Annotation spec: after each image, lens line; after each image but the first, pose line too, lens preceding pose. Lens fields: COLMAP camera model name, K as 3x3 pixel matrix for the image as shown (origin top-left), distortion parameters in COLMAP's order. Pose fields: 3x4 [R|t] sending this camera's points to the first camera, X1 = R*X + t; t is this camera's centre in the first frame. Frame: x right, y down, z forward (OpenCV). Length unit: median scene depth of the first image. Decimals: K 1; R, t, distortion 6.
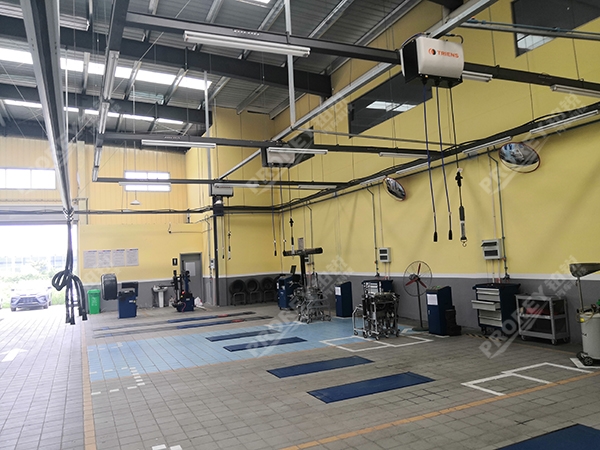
lens RADIAL K [[464.1, 0, 299.1], [0, 464.1, 227.3], [0, 0, 1]] dist [-0.004012, -0.005052]
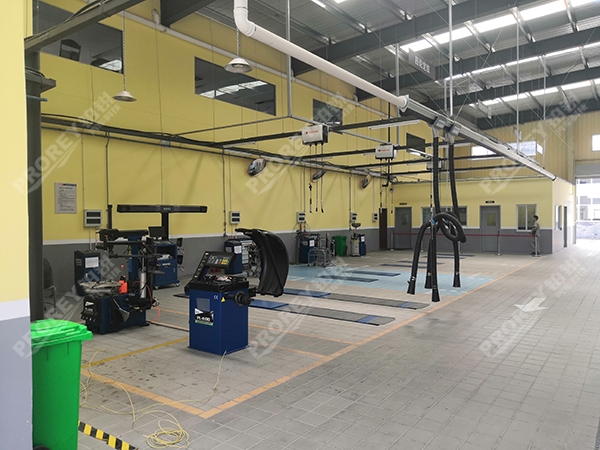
lens RADIAL K [[464.1, 0, 299.1], [0, 464.1, 227.3], [0, 0, 1]] dist [-0.004012, -0.005052]
pose [[-0.480768, 0.038014, 0.876024, -0.942936], [-0.026048, 0.998000, -0.057602, 0.150800], [-0.876461, -0.050512, -0.478816, 1.451161]]
